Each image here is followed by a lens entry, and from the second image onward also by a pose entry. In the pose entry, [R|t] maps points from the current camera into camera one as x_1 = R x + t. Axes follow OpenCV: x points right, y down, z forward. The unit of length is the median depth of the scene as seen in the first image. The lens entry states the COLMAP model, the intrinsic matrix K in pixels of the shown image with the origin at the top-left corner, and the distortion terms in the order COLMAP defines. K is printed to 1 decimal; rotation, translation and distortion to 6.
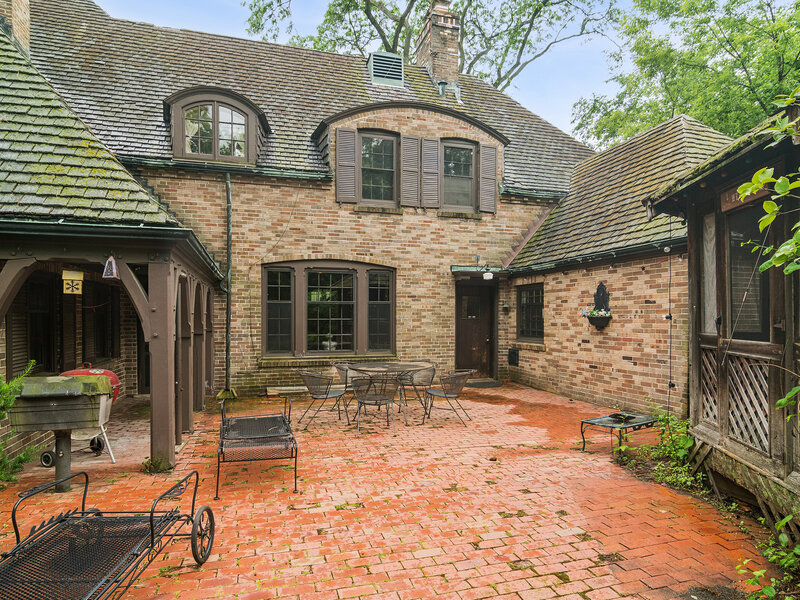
lens RADIAL K [[484.1, 0, 397.0], [0, 484.1, 321.3], [0, 0, 1]] dist [-0.002969, -0.001063]
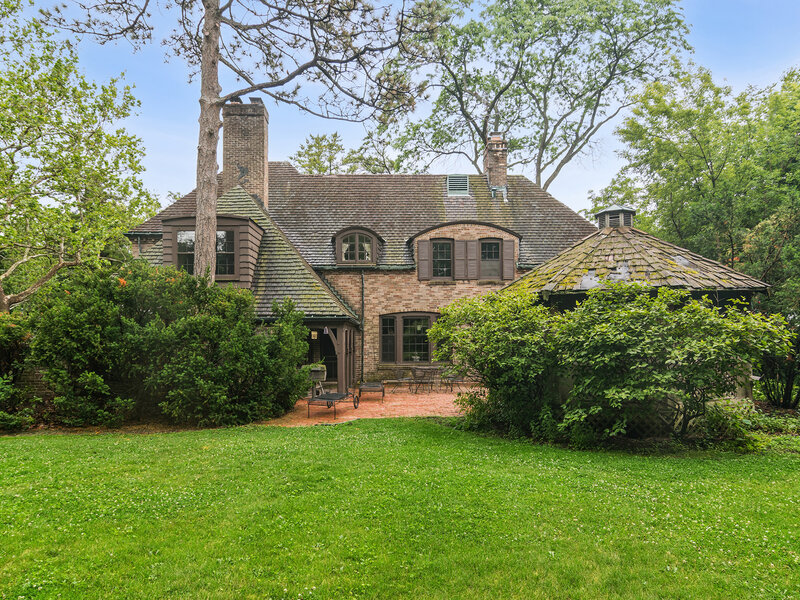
lens RADIAL K [[538.1, 0, 400.0], [0, 538.1, 300.0], [0, 0, 1]] dist [0.000659, 0.000059]
pose [[0.963670, -0.023244, -0.266082, 0.353249], [0.004299, 0.997427, -0.071561, -0.025133], [0.267061, 0.067818, 0.961290, -0.988498]]
